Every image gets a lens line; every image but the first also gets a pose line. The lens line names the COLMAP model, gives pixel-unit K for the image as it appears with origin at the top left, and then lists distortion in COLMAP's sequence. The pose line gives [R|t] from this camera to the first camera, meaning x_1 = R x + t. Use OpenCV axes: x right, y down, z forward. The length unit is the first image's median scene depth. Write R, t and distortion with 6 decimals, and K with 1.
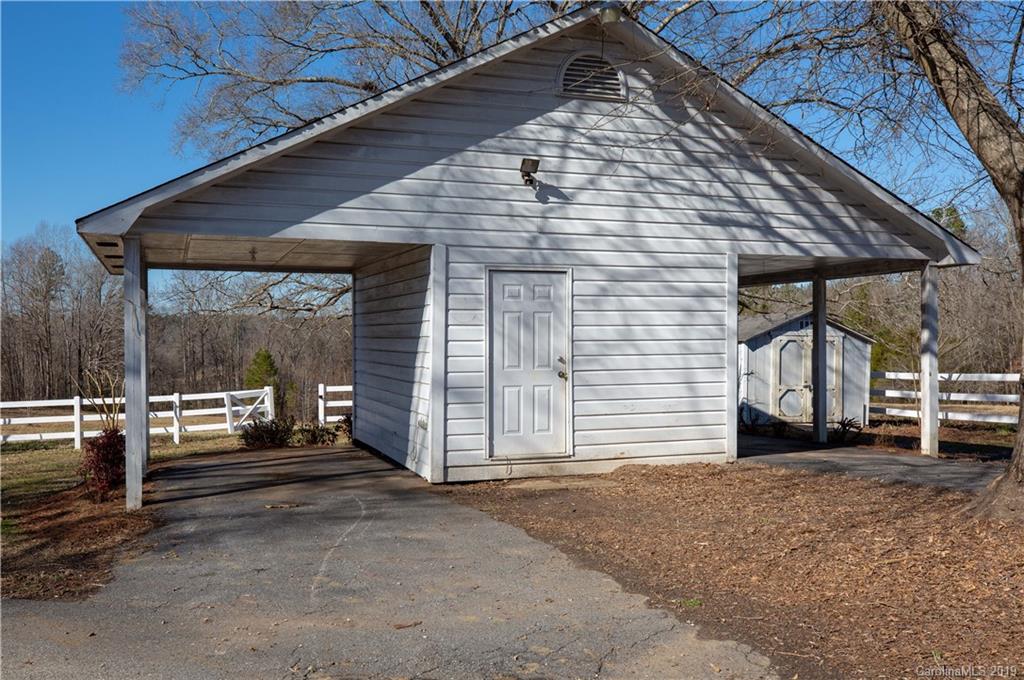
lens RADIAL K [[943.5, 0, 506.6], [0, 943.5, 368.3], [0, 0, 1]] dist [0.013070, 0.000000]
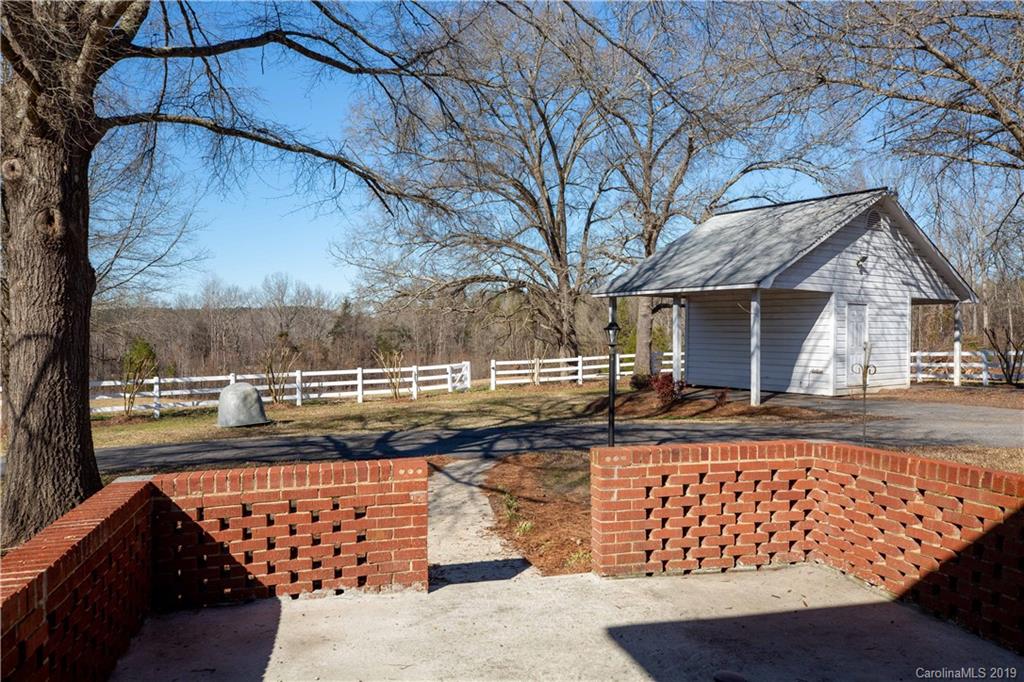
lens RADIAL K [[811.6, 0, 488.4], [0, 811.6, 334.2], [0, 0, 1]] dist [-0.023846, 0.018414]
pose [[0.958544, 0.010743, 0.284743, -1.317061], [-0.003125, 0.999625, -0.027196, 0.024537], [-0.284928, 0.025179, 0.958218, -0.590986]]
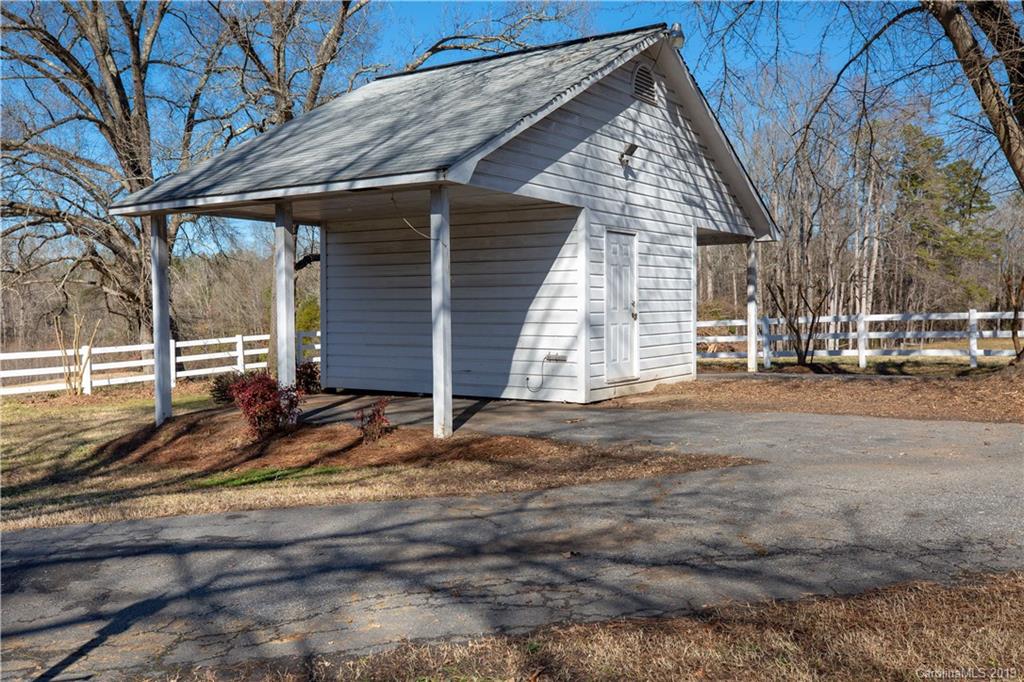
lens RADIAL K [[965.7, 0, 511.3], [0, 965.7, 340.0], [0, 0, 1]] dist [0.051377, 0.000000]
pose [[0.791121, -0.022376, 0.611251, -0.834173], [0.023137, 0.999710, 0.006650, 0.026581], [-0.611222, 0.008882, 0.791409, 0.063890]]
